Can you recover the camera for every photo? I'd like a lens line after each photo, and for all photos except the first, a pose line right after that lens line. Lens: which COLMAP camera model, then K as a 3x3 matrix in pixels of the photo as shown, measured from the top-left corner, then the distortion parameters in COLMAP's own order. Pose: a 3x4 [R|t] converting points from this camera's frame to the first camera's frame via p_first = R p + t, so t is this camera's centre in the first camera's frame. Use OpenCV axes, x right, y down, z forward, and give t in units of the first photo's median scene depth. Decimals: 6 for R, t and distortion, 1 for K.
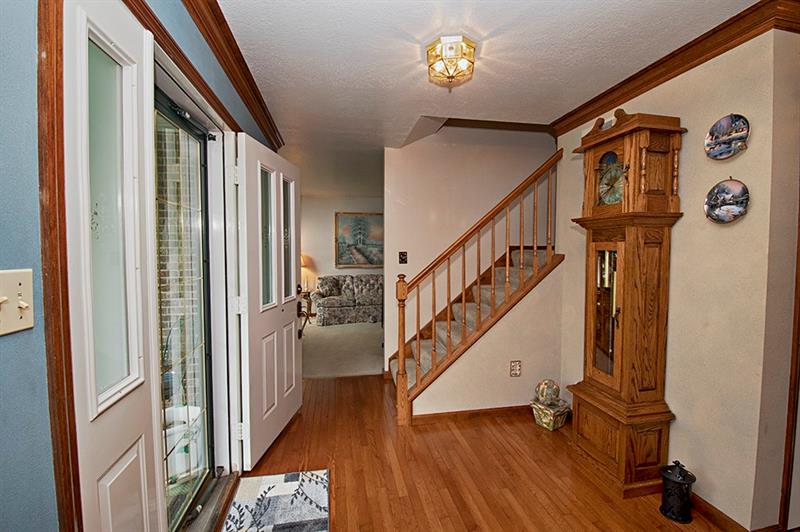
lens RADIAL K [[354.9, 0, 405.4], [0, 354.9, 265.7], [0, 0, 1]] dist [-0.002954, -0.001030]
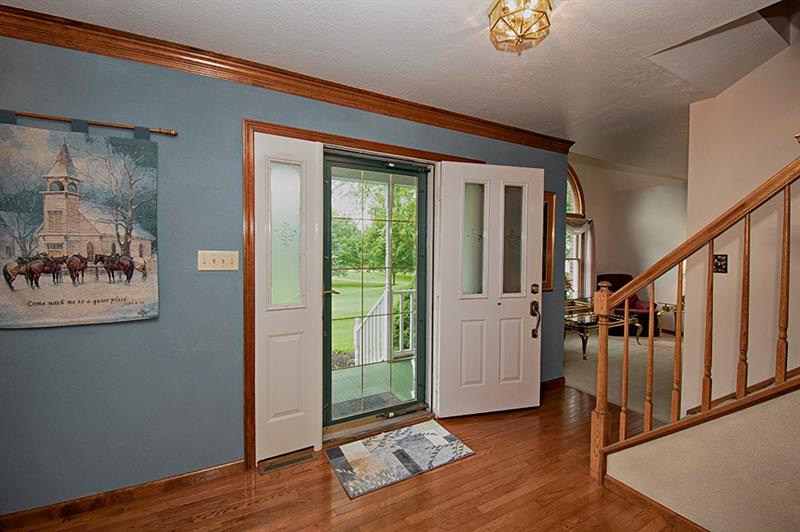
lens RADIAL K [[354.9, 0, 405.9], [0, 354.9, 261.6], [0, 0, 1]] dist [-0.002954, -0.001030]
pose [[0.301149, 0.032877, -0.953010, 0.586372], [-0.054145, 0.998383, 0.017333, -0.009472], [0.952039, 0.046381, 0.302442, 0.361465]]
